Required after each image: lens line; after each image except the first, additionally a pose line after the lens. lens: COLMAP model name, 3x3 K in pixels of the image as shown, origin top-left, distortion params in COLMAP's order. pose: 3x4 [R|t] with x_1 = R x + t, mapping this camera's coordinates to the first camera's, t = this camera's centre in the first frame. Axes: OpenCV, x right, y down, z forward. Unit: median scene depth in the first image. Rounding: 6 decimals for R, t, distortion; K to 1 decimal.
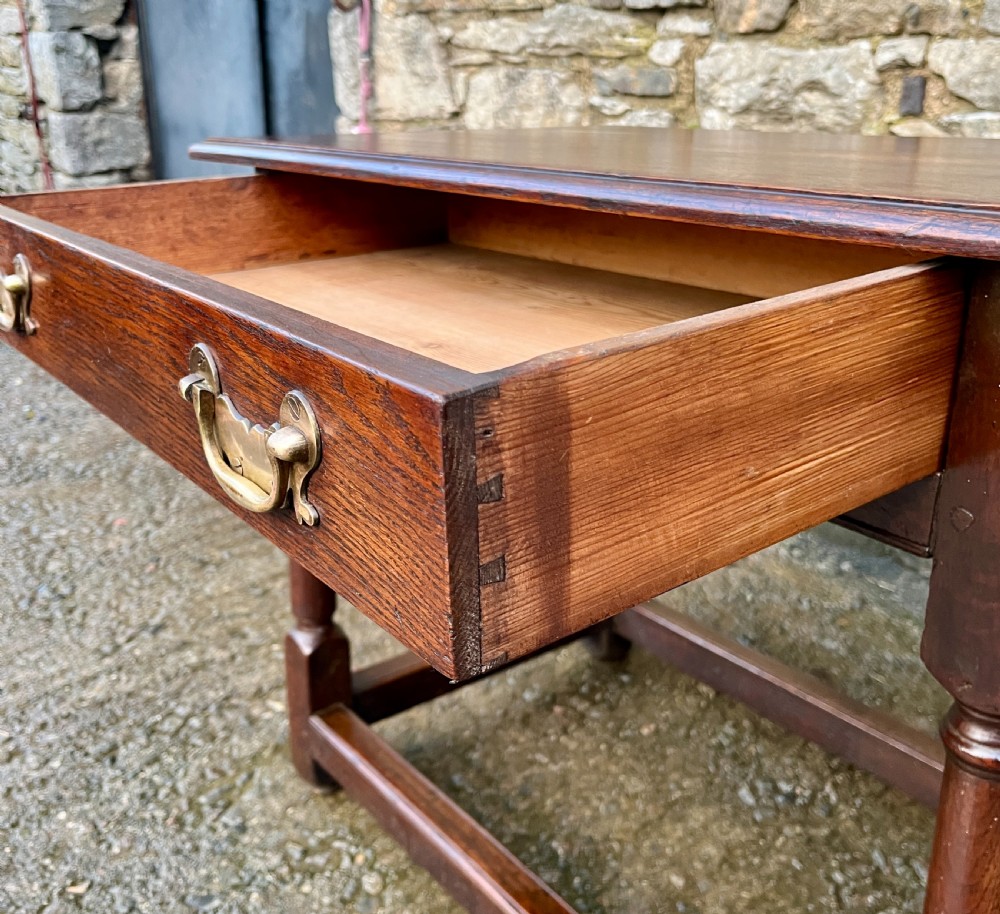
lens RADIAL K [[1050.1, 0, 502.6], [0, 1050.1, 437.0], [0, 0, 1]] dist [0.021549, 0.000000]
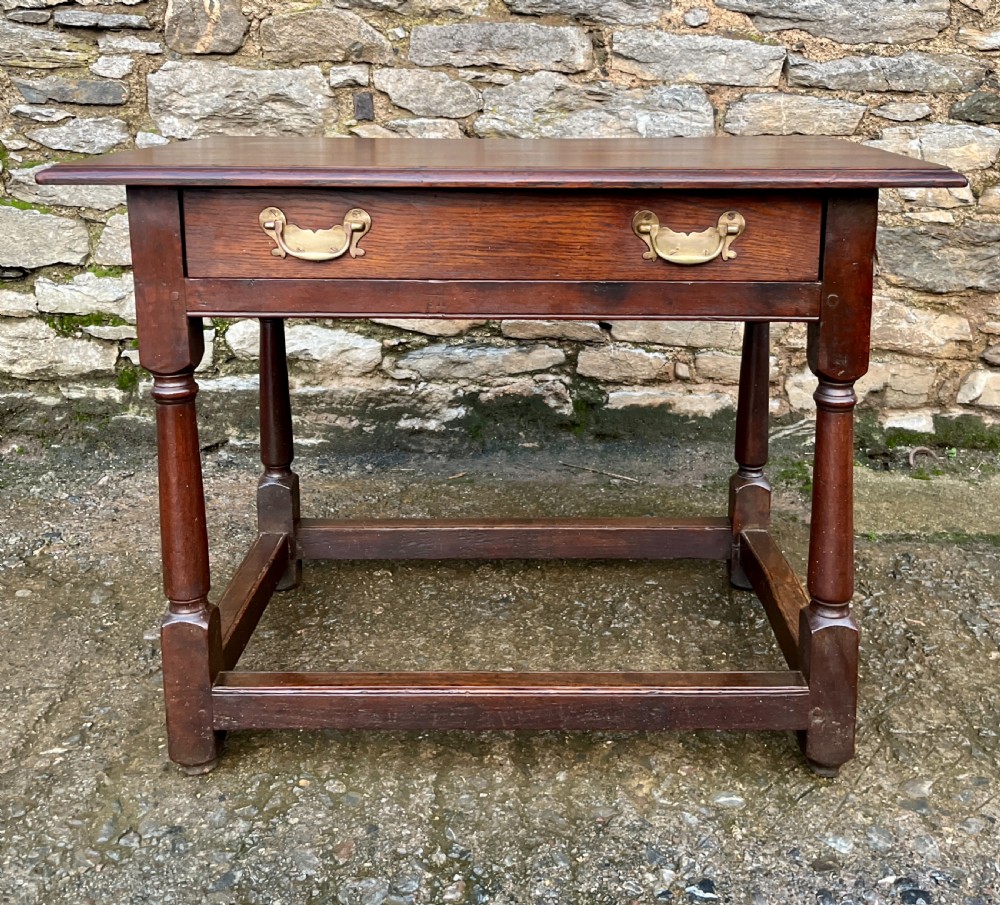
lens RADIAL K [[1084.5, 0, 539.2], [0, 1084.5, 300.2], [0, 0, 1]] dist [0.031114, 0.000000]
pose [[0.609482, -0.153959, 0.777707, -0.586297], [0.241542, 0.970386, 0.002809, -0.028098], [-0.755109, 0.186137, 0.628621, -0.007771]]
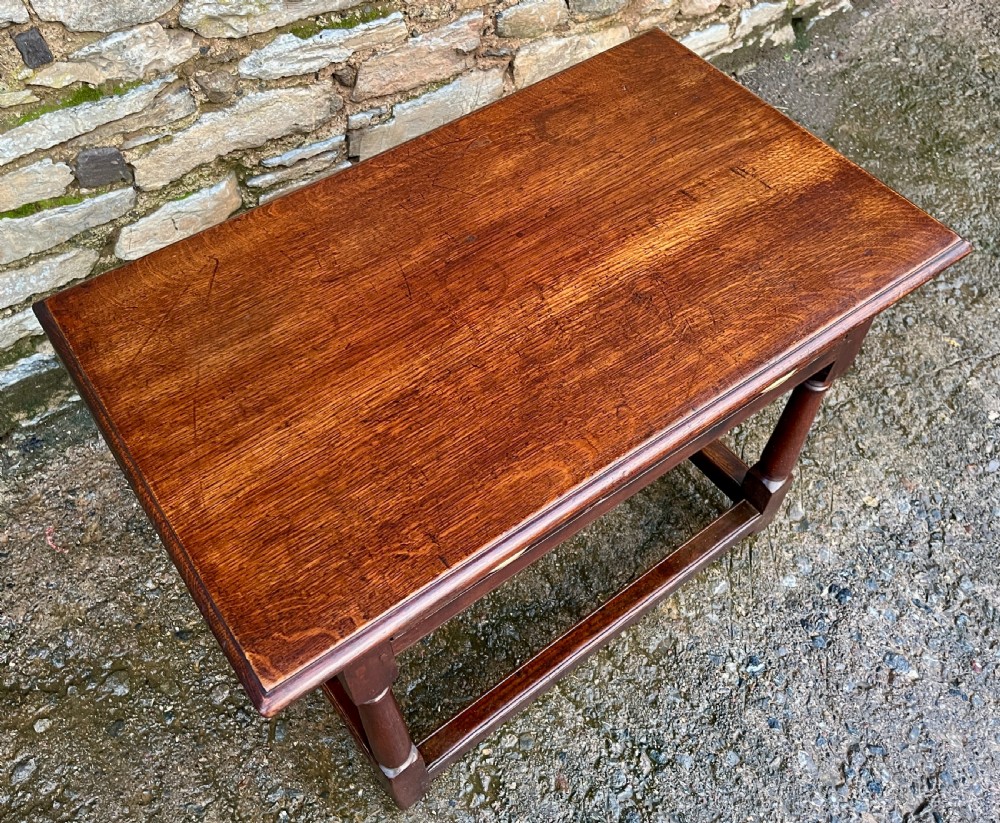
lens RADIAL K [[912.9, 0, 494.3], [0, 912.9, 384.7], [0, 0, 1]] dist [0.028996, 0.000000]
pose [[0.009081, -0.797646, 0.603057, -0.367825], [0.304557, 0.576636, 0.758113, -0.644072], [-0.952451, 0.176780, 0.248165, 0.418821]]
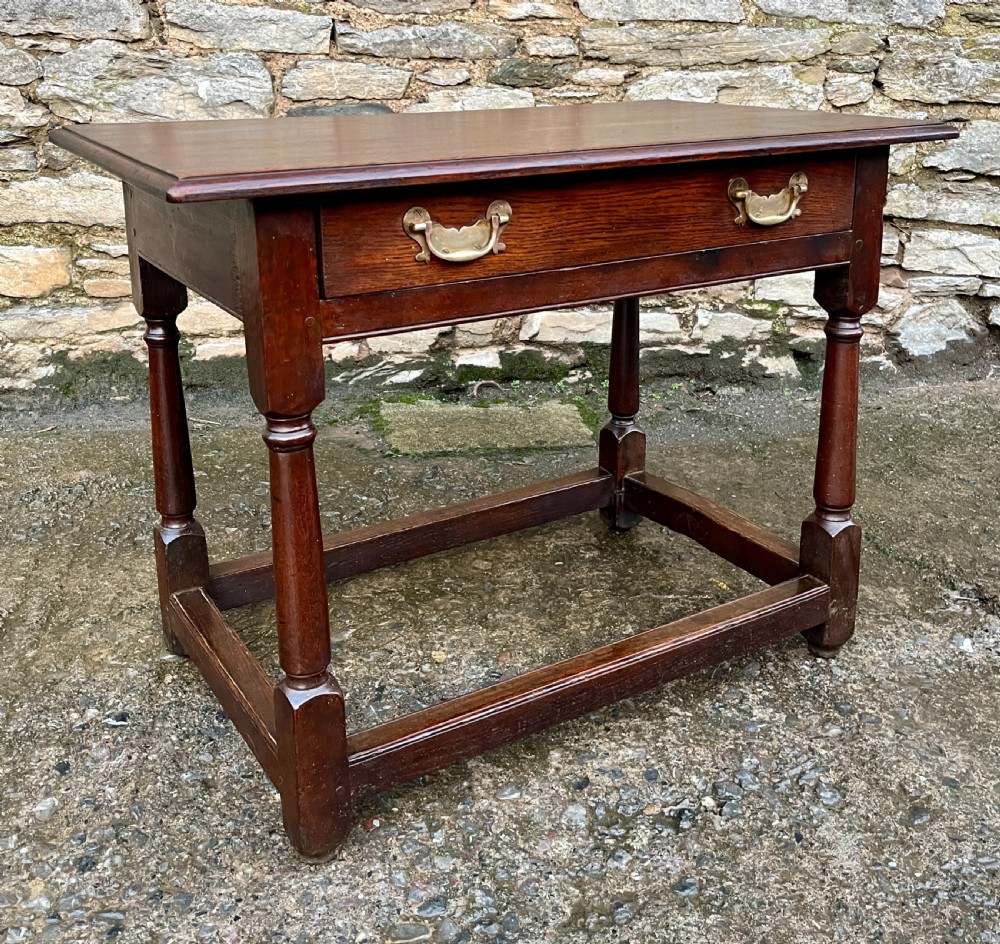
lens RADIAL K [[1126.2, 0, 502.1], [0, 1126.2, 325.6], [0, 0, 1]] dist [0.028703, 0.000000]
pose [[0.490454, -0.197476, 0.848798, -0.565221], [0.275874, 0.959079, 0.063728, 0.110689], [-0.826649, 0.202905, 0.524862, -0.354839]]
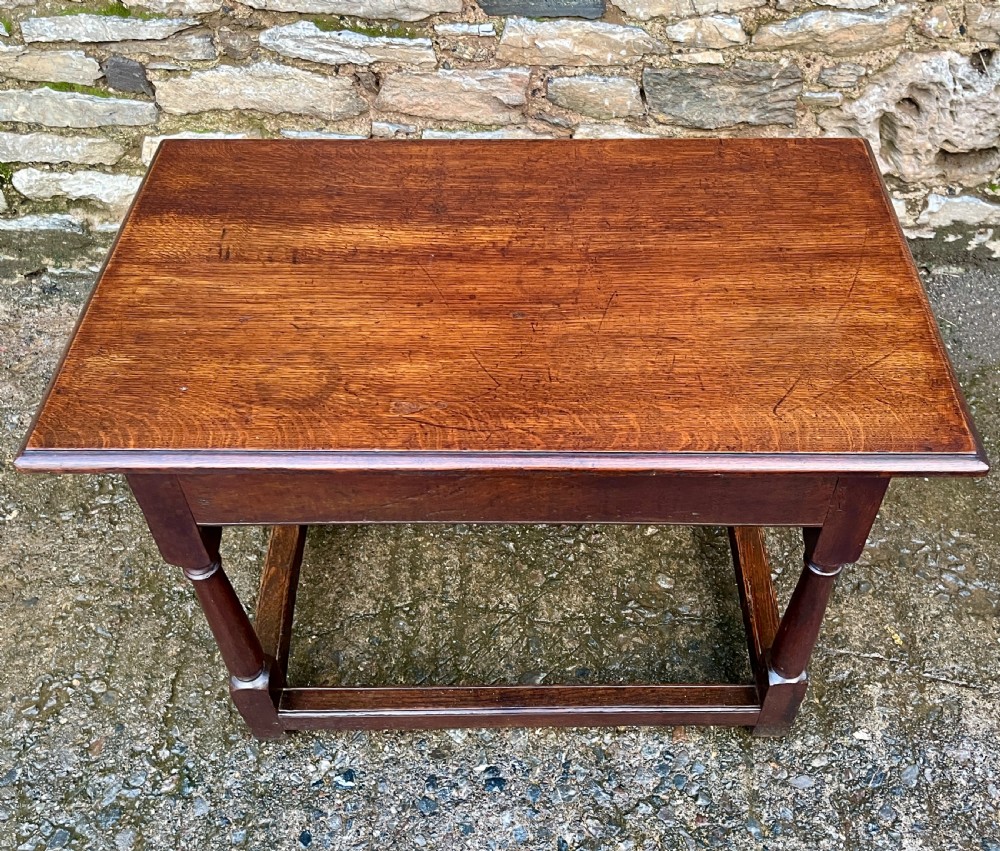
lens RADIAL K [[1025.8, 0, 524.2], [0, 1025.8, 387.8], [0, 0, 1]] dist [0.031535, 0.000000]
pose [[0.617884, -0.550872, 0.561034, -0.244654], [0.268549, 0.818486, 0.507899, -0.376678], [-0.738986, -0.163157, 0.653666, -0.264019]]
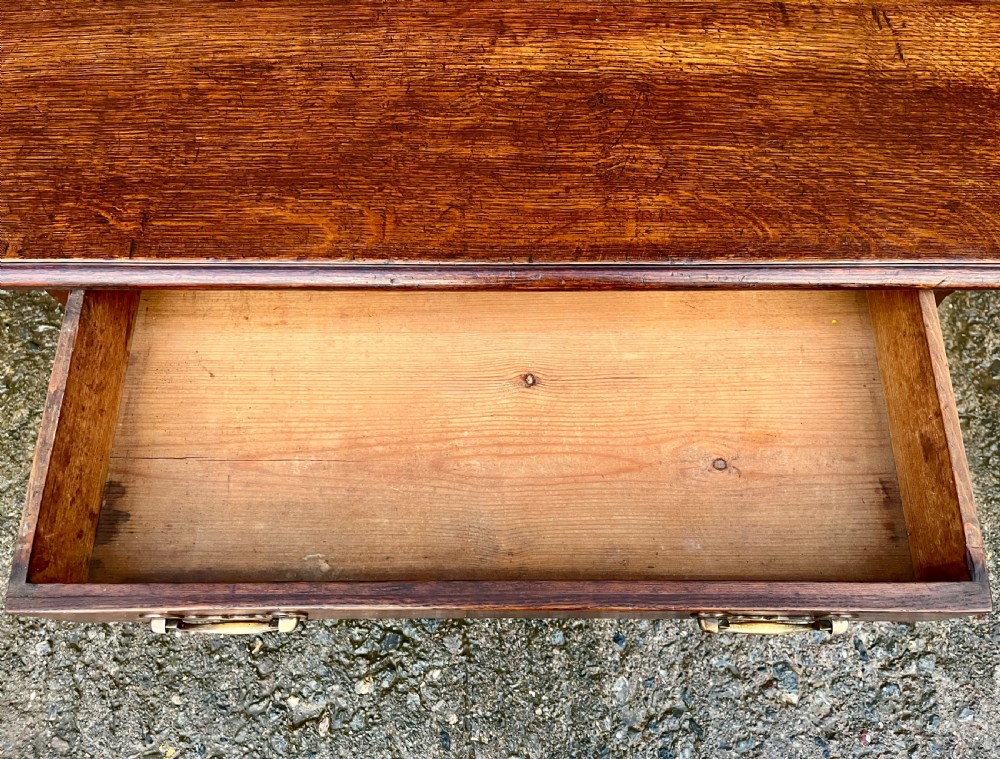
lens RADIAL K [[779.3, 0, 508.7], [0, 779.3, 381.5], [0, 0, 1]] dist [0.057945, -0.077626]
pose [[0.601680, -0.741808, 0.296147, -0.170869], [0.260962, 0.532990, 0.804873, -0.404211], [-0.754904, -0.406993, 0.514273, 0.226764]]
